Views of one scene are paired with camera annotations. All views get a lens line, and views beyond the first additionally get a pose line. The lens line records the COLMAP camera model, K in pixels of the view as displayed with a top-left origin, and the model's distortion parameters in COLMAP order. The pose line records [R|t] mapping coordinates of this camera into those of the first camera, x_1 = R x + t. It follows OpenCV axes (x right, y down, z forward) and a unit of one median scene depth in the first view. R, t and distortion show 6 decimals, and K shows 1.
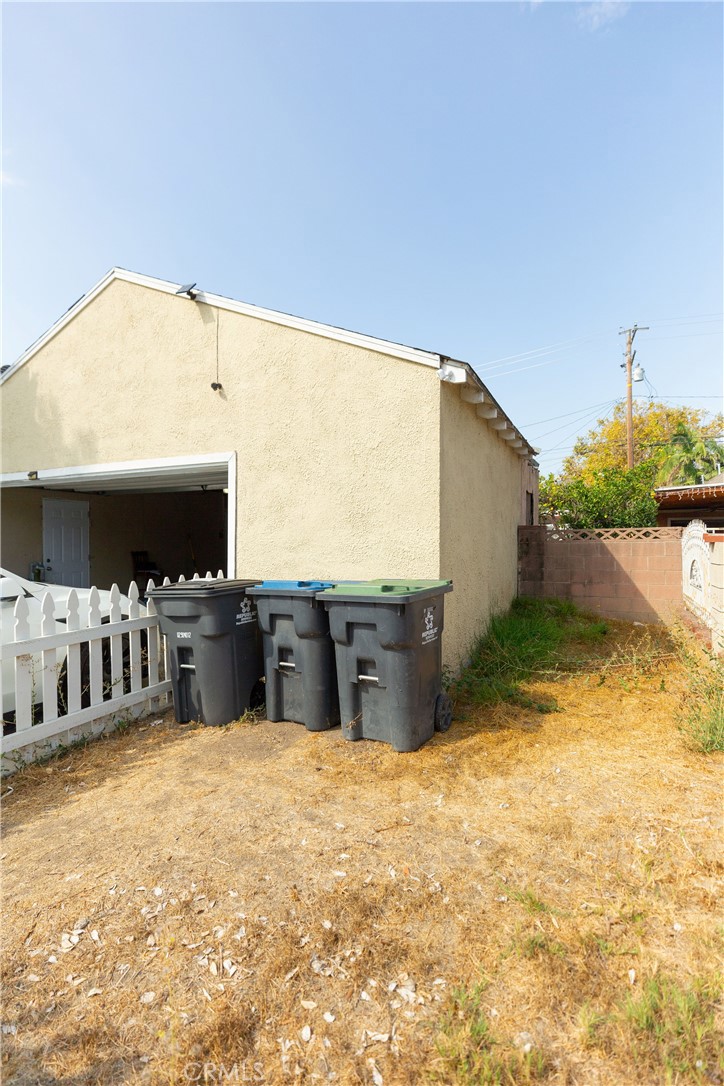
lens RADIAL K [[496.1, 0, 356.1], [0, 496.1, 546.7], [0, 0, 1]] dist [0.009593, -0.001641]
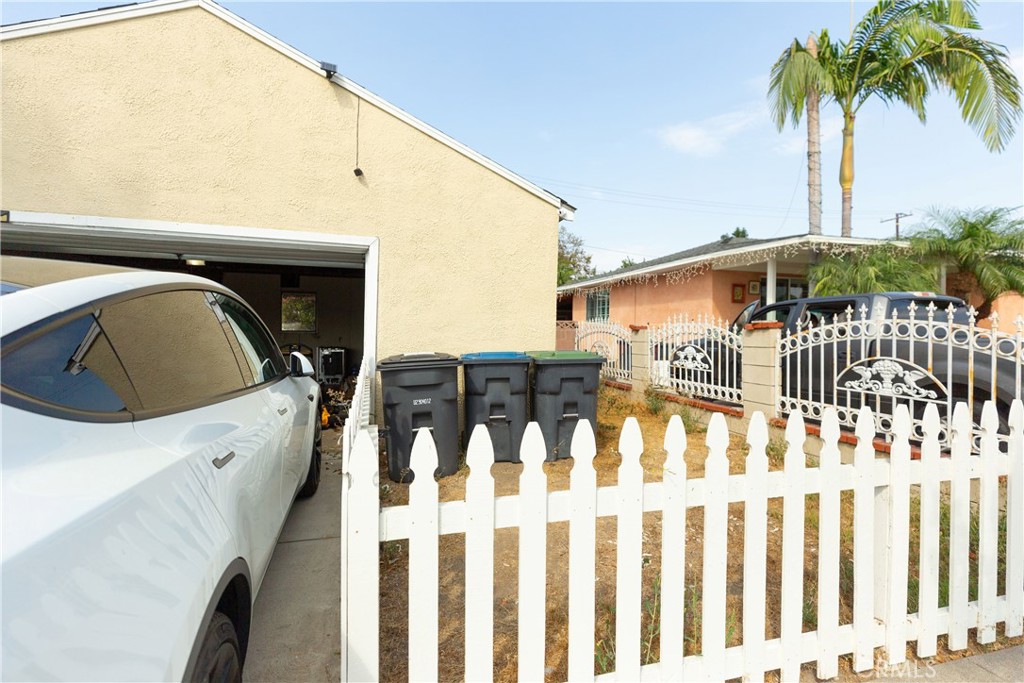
lens RADIAL K [[467.7, 0, 509.9], [0, 467.7, 333.3], [0, 0, 1]] dist [0.009593, -0.001641]
pose [[0.739986, 0.013556, 0.672486, -0.799552], [-0.009060, 0.999907, -0.010187, 0.026672], [-0.672562, 0.001446, 0.740040, 0.063779]]
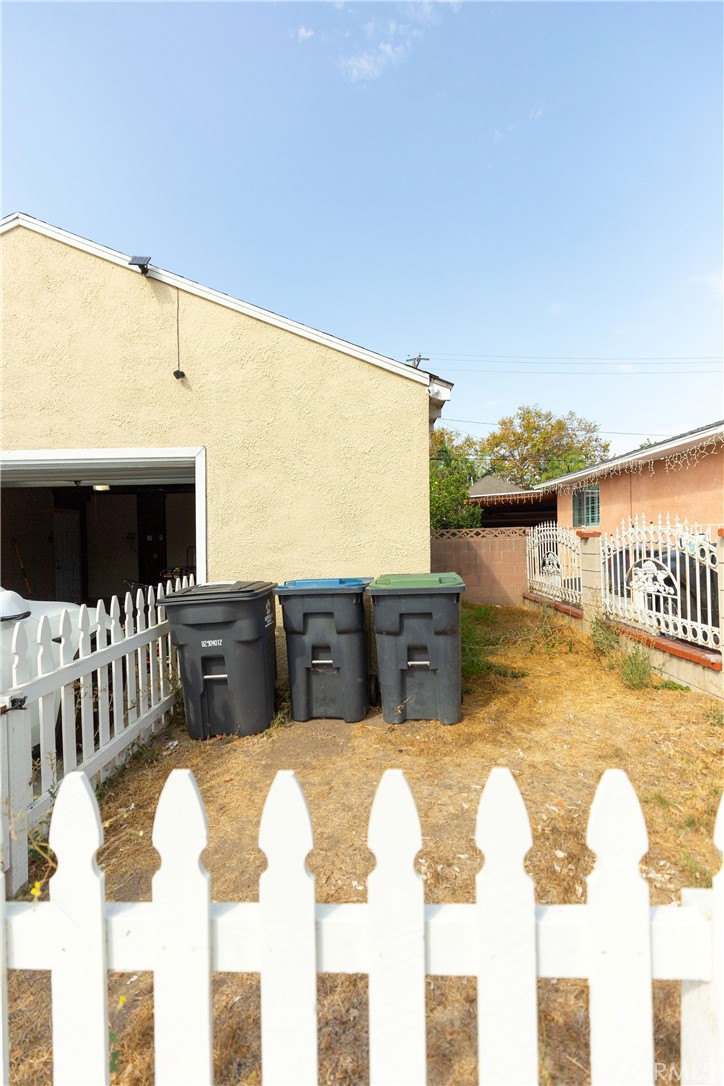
lens RADIAL K [[496.1, 0, 352.4], [0, 496.1, 546.8], [0, 0, 1]] dist [0.009593, -0.001641]
pose [[0.914607, -0.019234, 0.403886, -0.415187], [0.021473, 0.999769, -0.001016, 0.003823], [-0.403773, 0.009602, 0.914809, 0.038353]]
